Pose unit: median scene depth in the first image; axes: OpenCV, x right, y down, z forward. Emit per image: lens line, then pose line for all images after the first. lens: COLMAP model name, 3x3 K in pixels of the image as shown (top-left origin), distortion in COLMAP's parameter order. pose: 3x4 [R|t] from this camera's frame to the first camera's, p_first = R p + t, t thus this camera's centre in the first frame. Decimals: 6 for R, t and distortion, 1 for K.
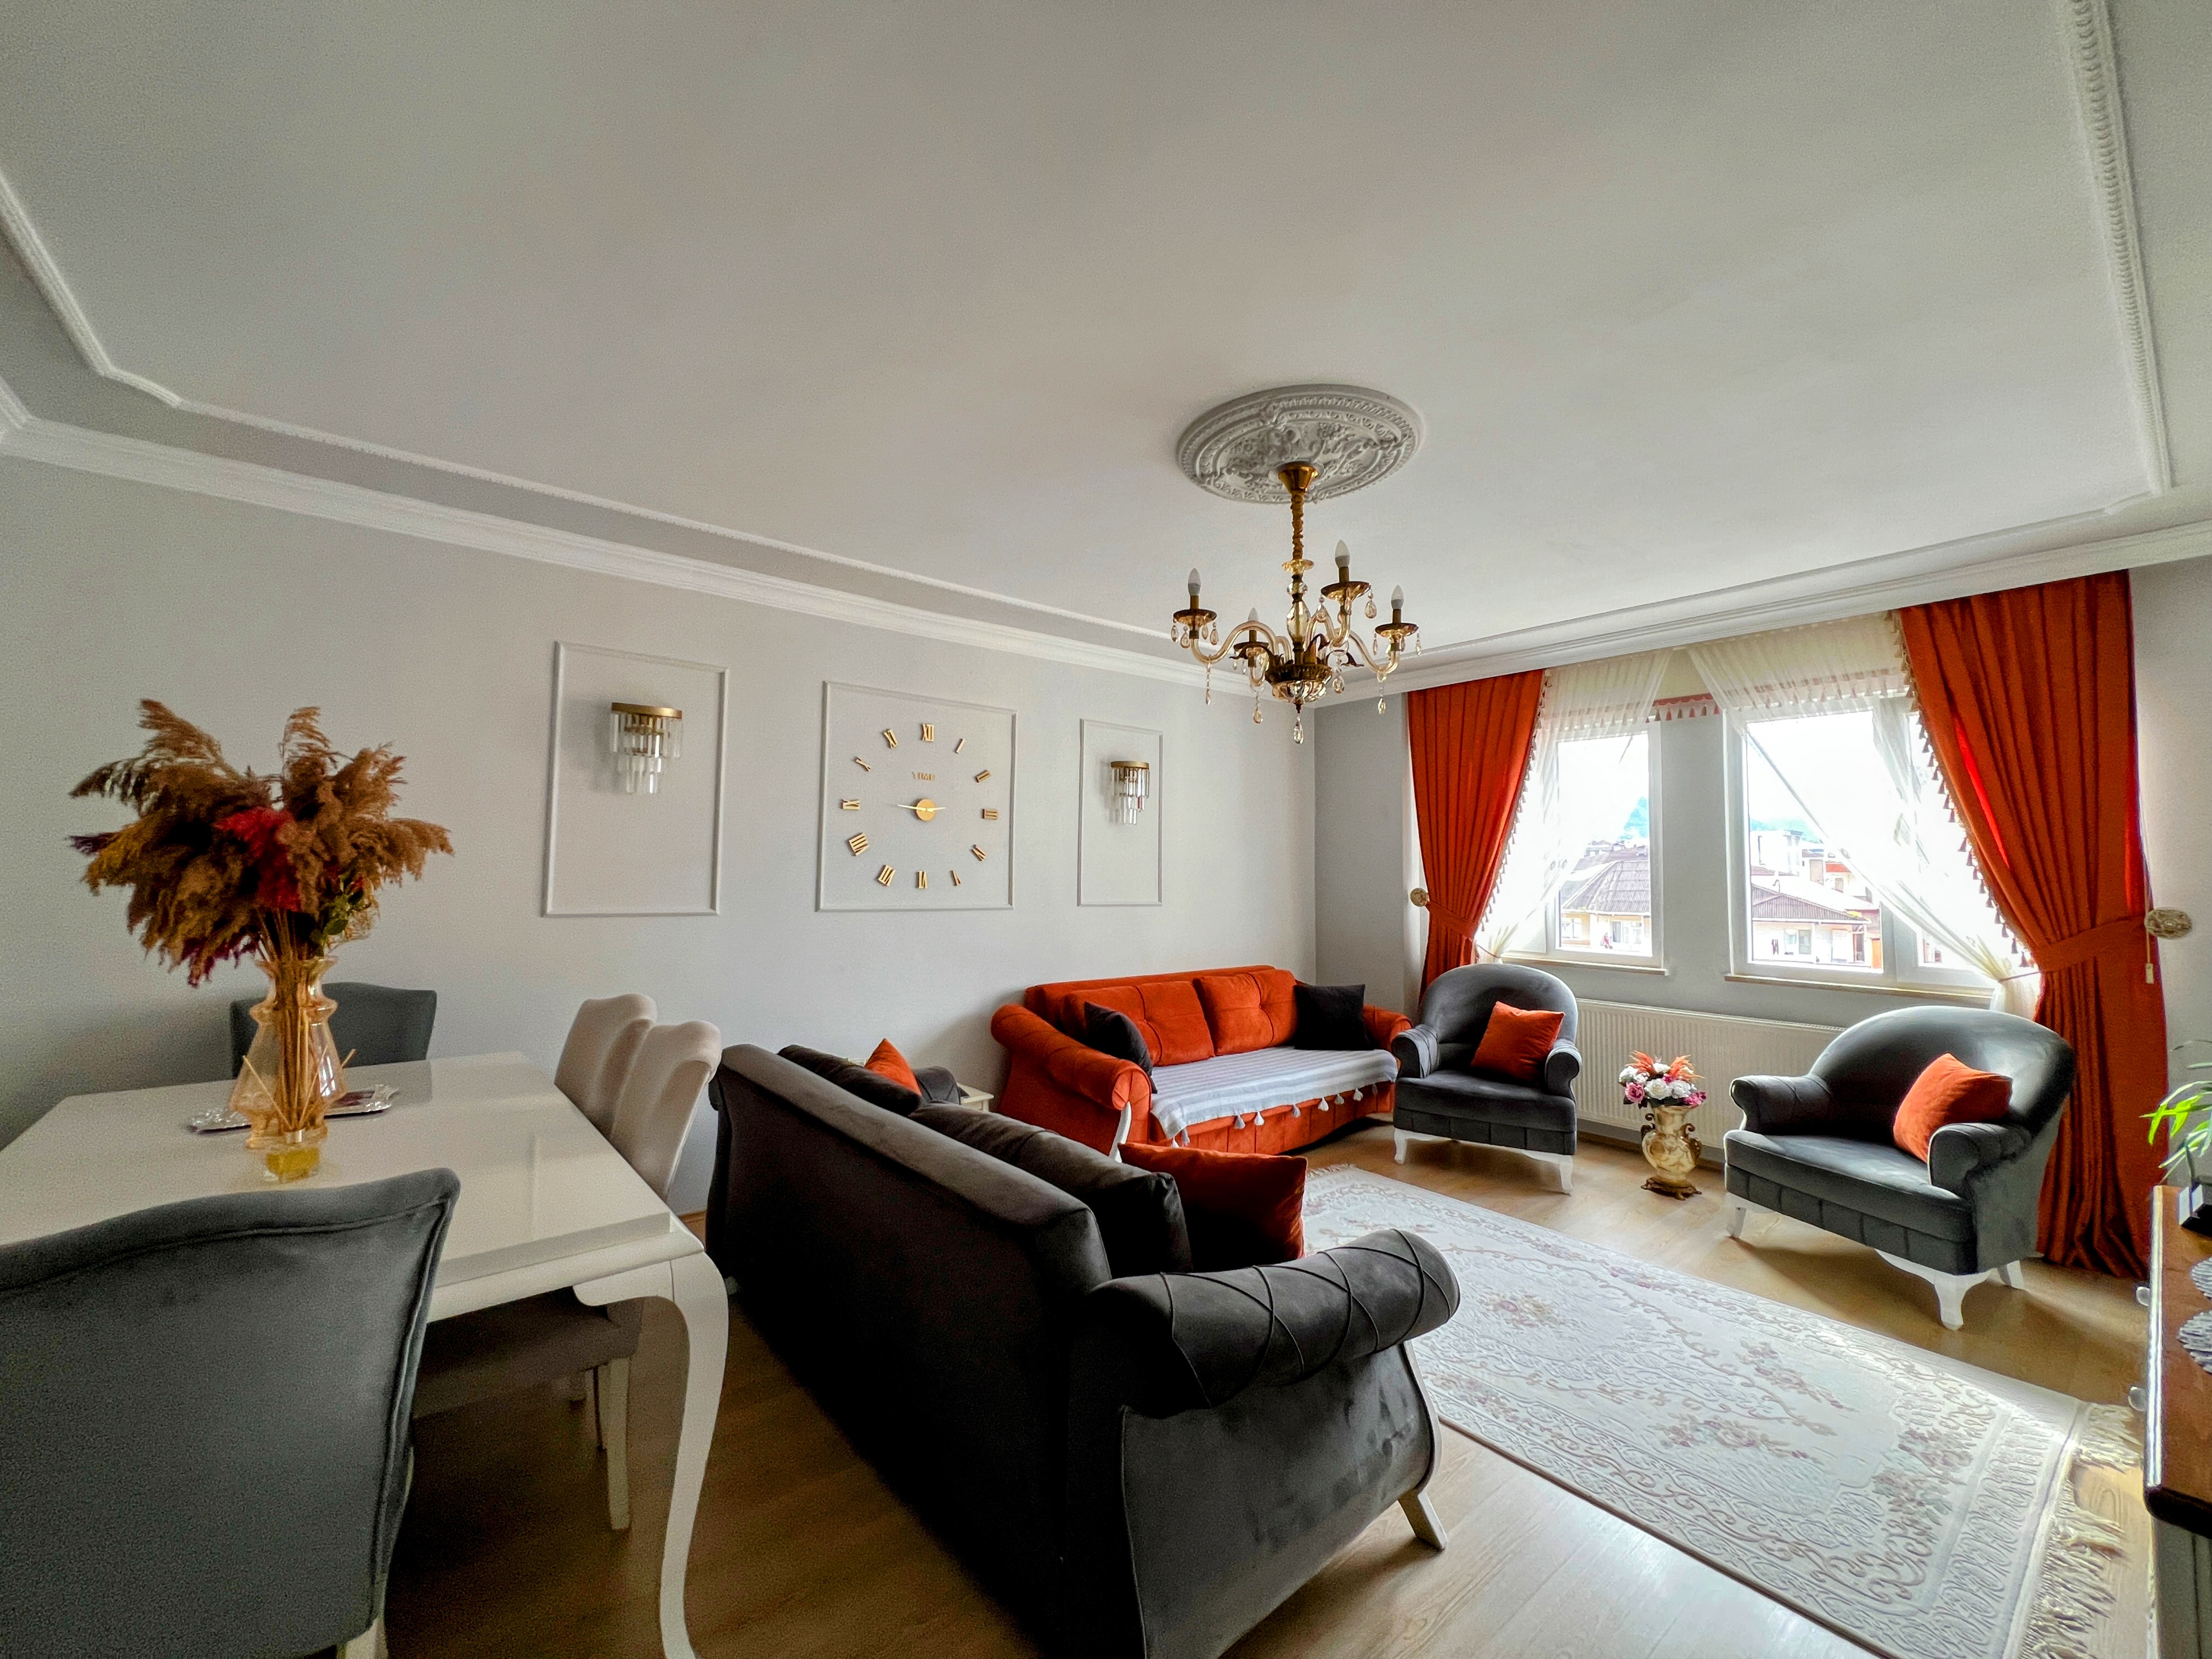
lens RADIAL K [[889.9, 0, 1110.6], [0, 889.9, 825.5], [0, 0, 1]] dist [-0.002774, 0.000931]
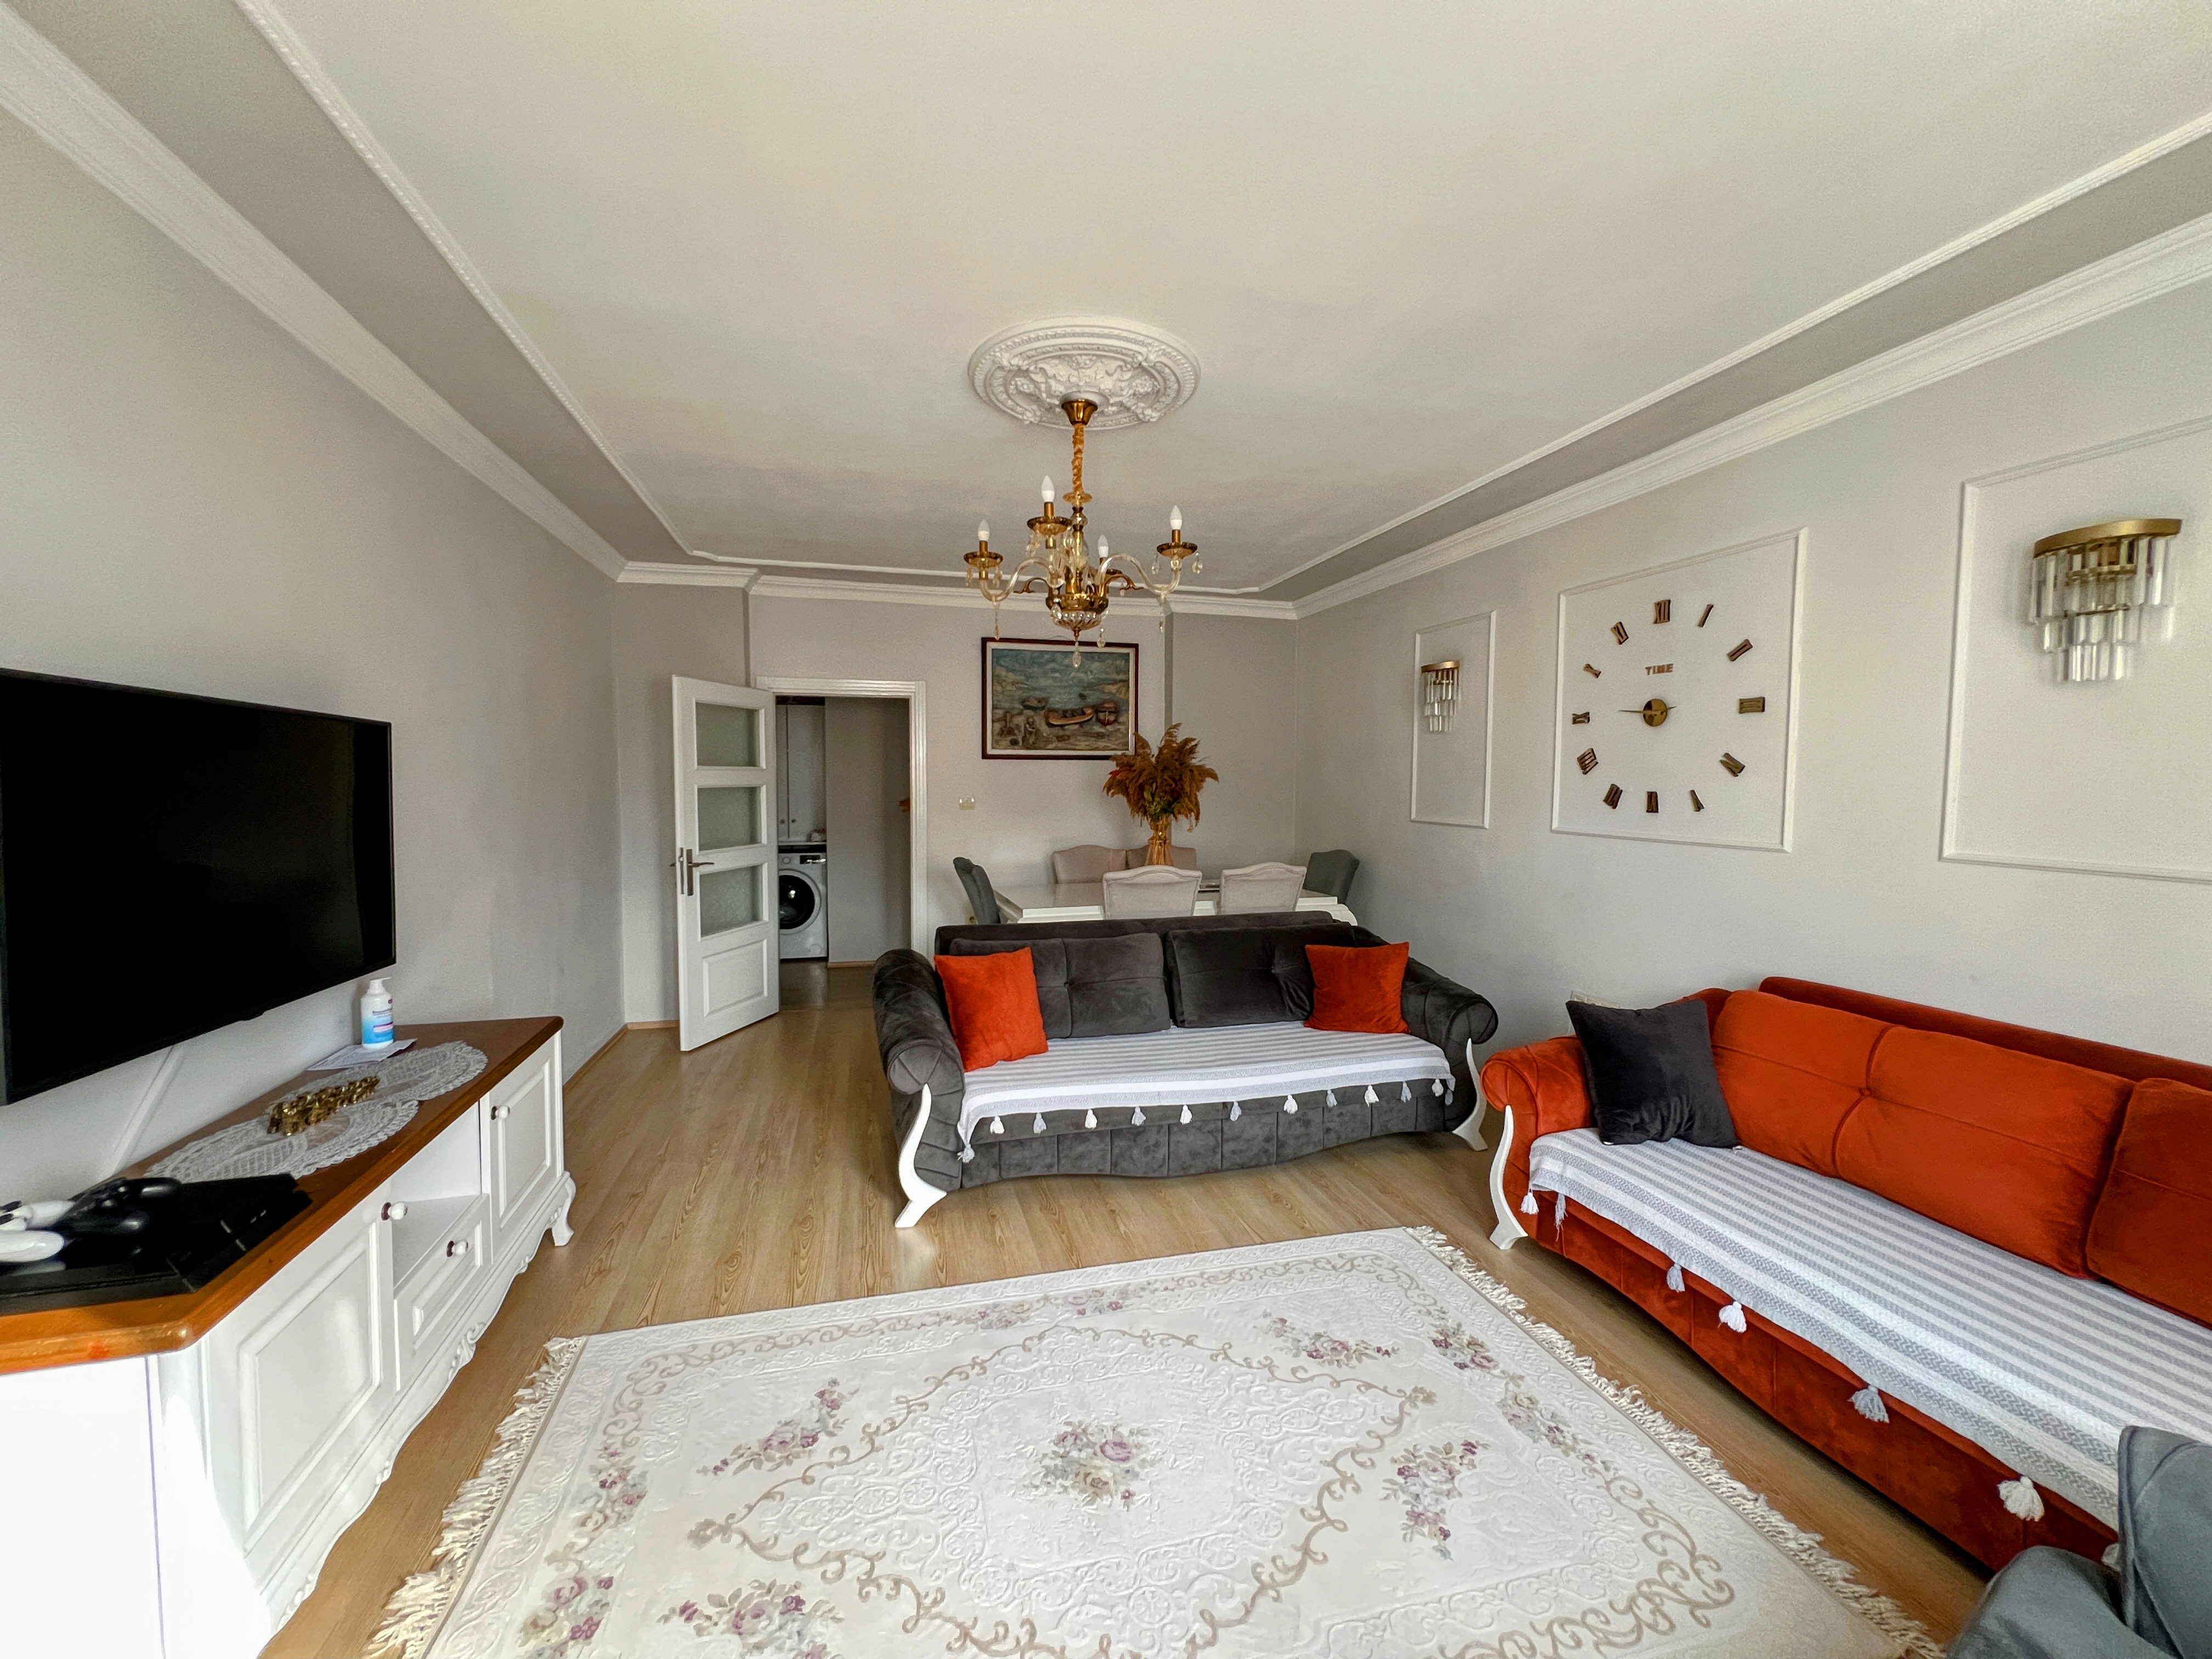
lens RADIAL K [[889.9, 0, 1094.0], [0, 889.9, 839.2], [0, 0, 1]] dist [-0.002774, 0.000931]
pose [[-0.423810, 0.044508, -0.904657, 0.819884], [0.036371, 0.998823, 0.032102, 0.058108], [0.905021, -0.019298, -0.424929, 1.017641]]
